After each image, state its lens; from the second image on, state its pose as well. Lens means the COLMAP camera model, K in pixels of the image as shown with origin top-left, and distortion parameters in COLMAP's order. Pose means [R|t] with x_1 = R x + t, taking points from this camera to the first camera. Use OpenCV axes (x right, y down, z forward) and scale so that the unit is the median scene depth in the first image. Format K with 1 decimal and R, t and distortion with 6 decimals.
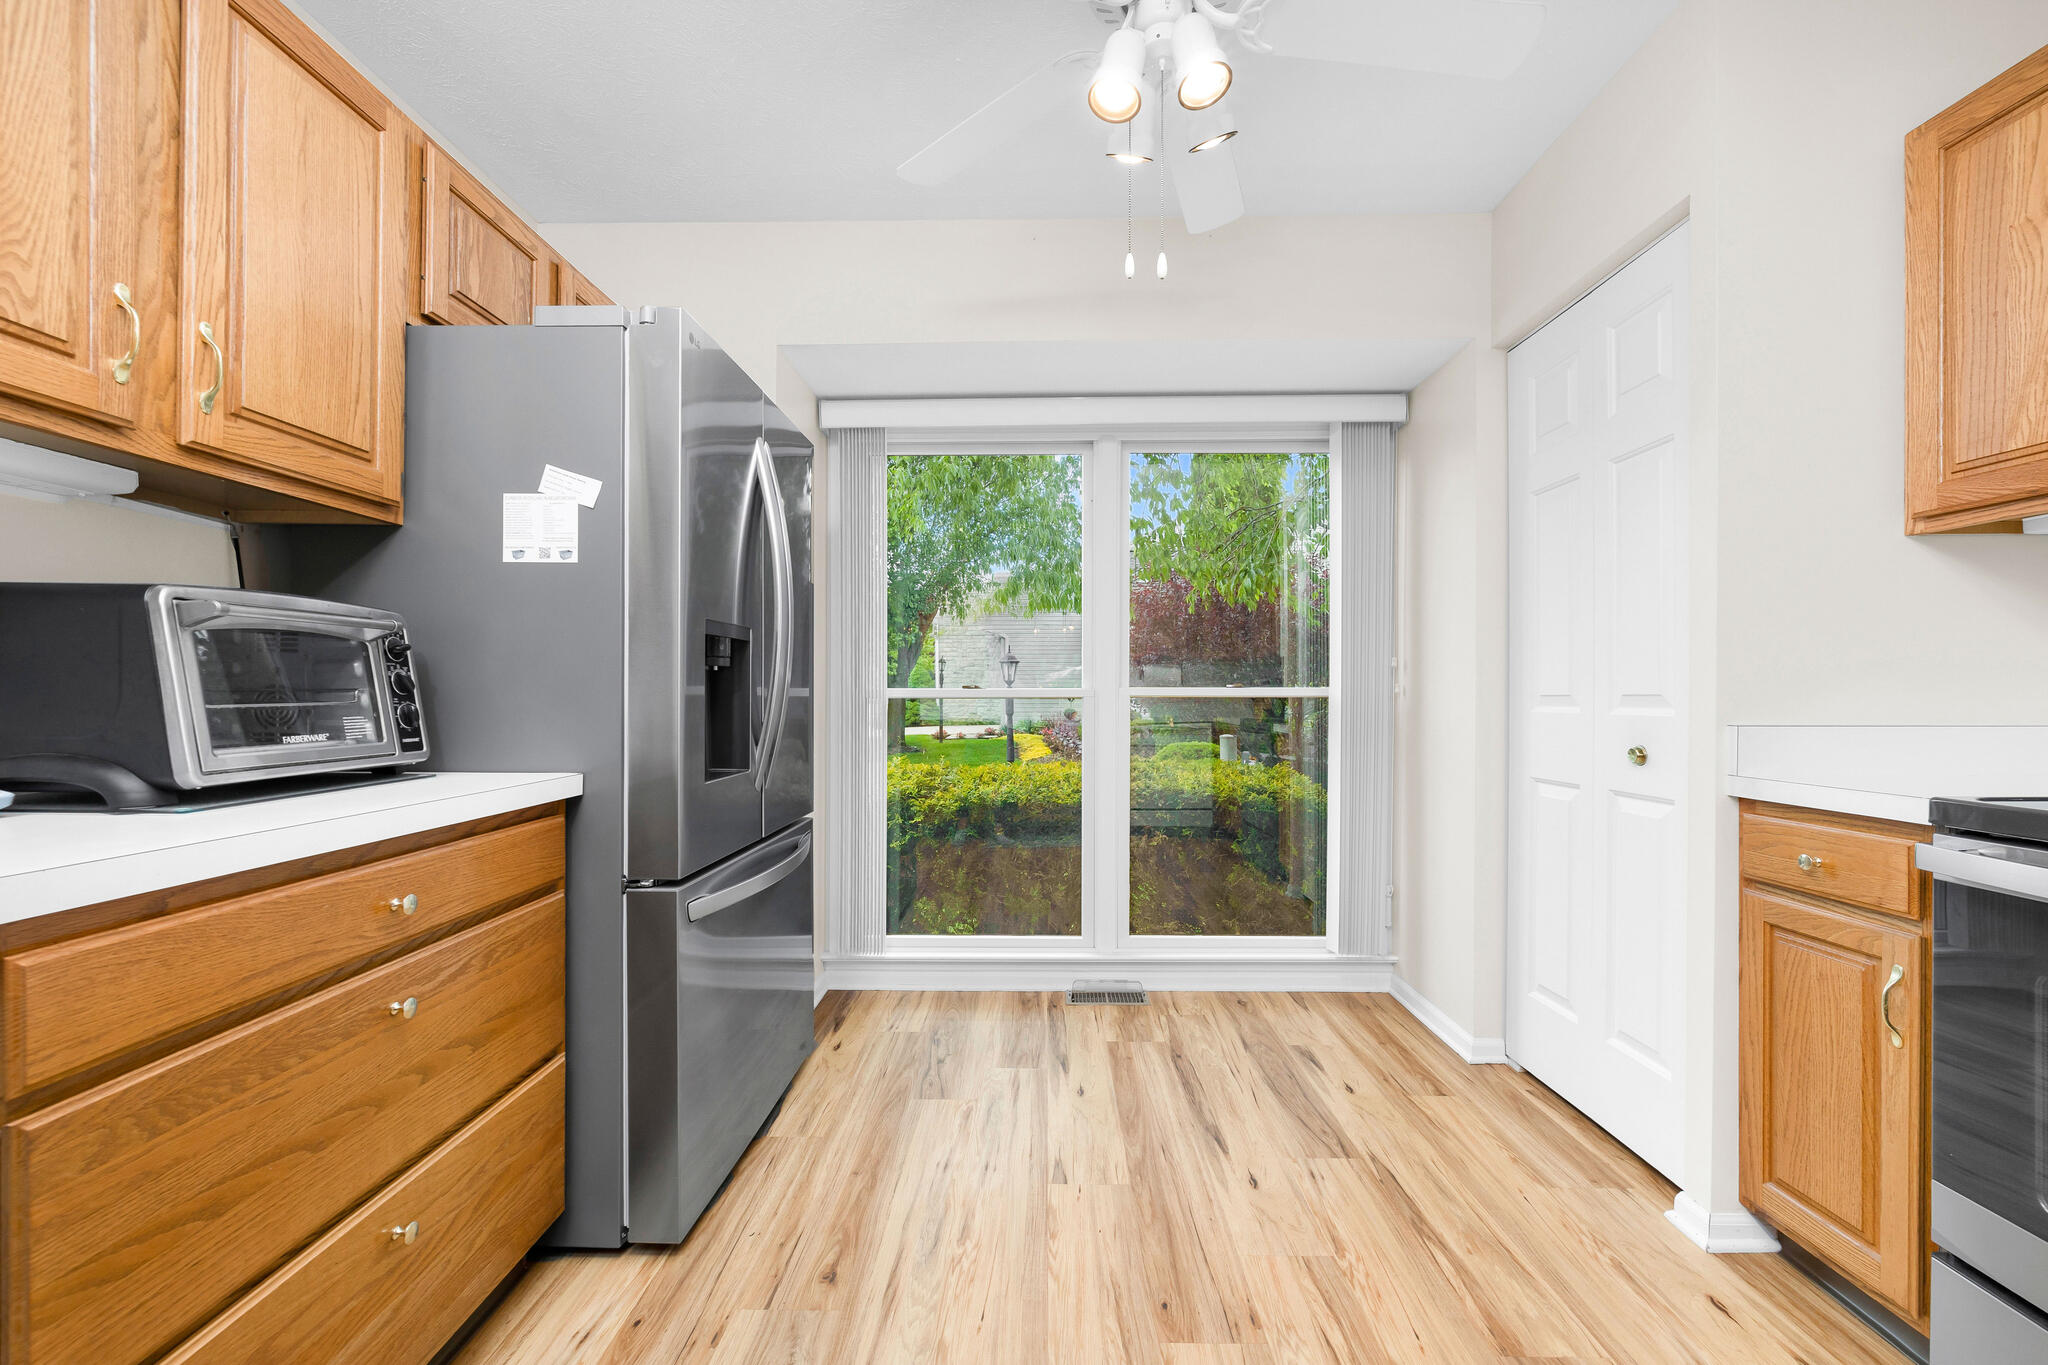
lens RADIAL K [[866.6, 0, 1026.4], [0, 866.6, 699.7], [0, 0, 1]] dist [-0.000428, -0.000479]
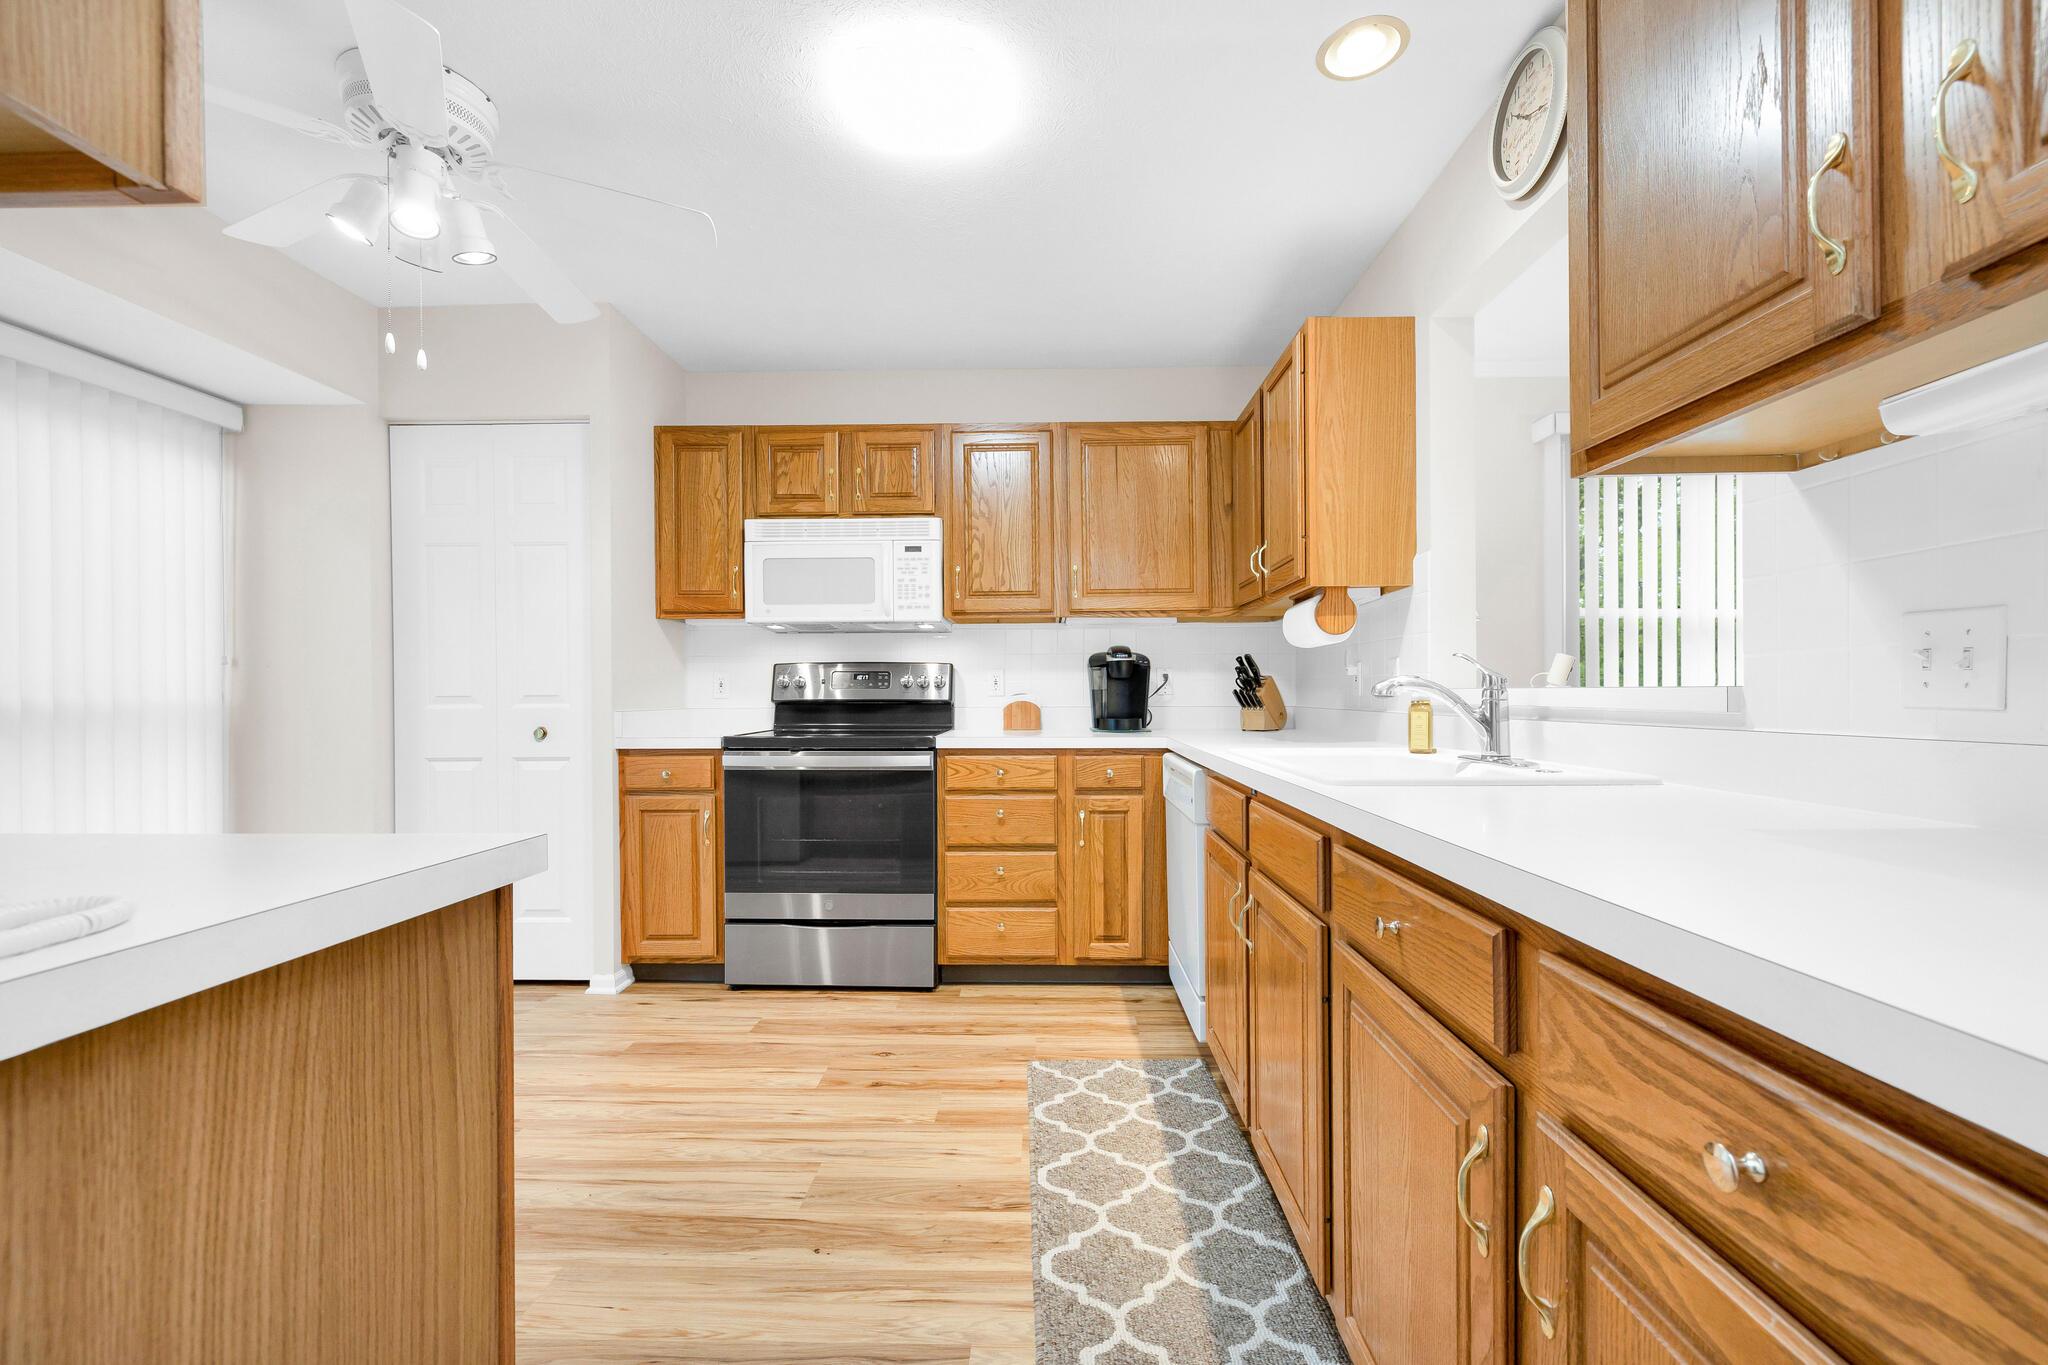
lens RADIAL K [[866.6, 0, 1034.2], [0, 866.6, 696.7], [0, 0, 1]] dist [-0.000428, -0.000479]
pose [[0.002233, 0.002111, 0.999995, -1.203664], [0.006966, 0.999973, -0.002126, 0.008703], [-0.999973, 0.006971, 0.002218, 0.101143]]
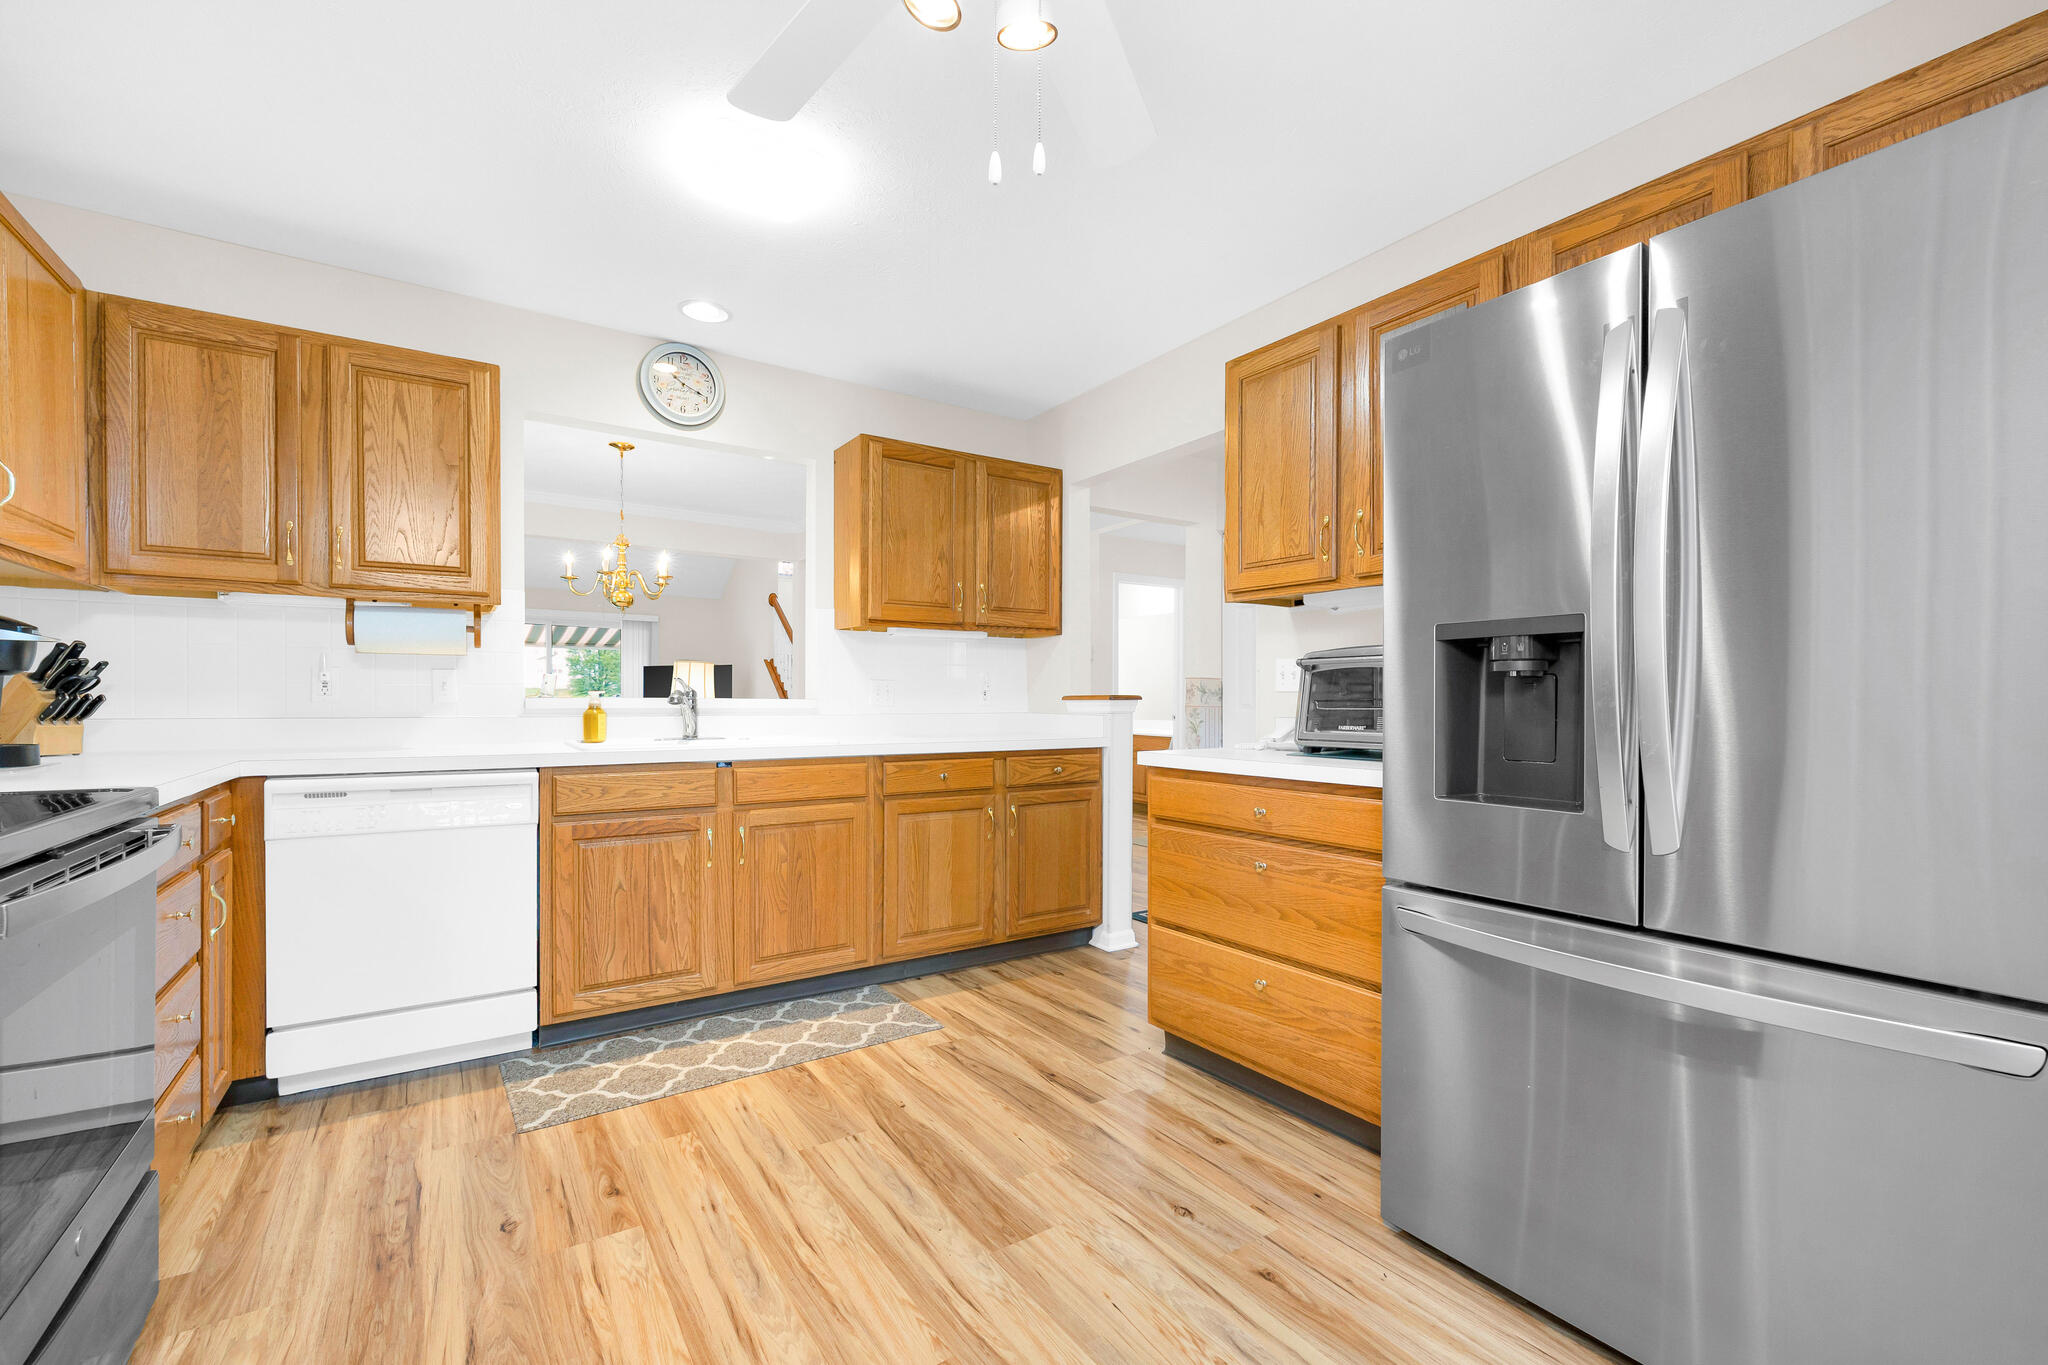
lens RADIAL K [[866.6, 0, 1038.3], [0, 866.6, 709.7], [0, 0, 1]] dist [-0.000428, -0.000479]
pose [[-0.814497, 0.005994, -0.580136, 0.624128], [-0.006251, 0.999798, 0.019106, -0.019704], [0.580134, 0.019189, -0.814295, 1.786970]]
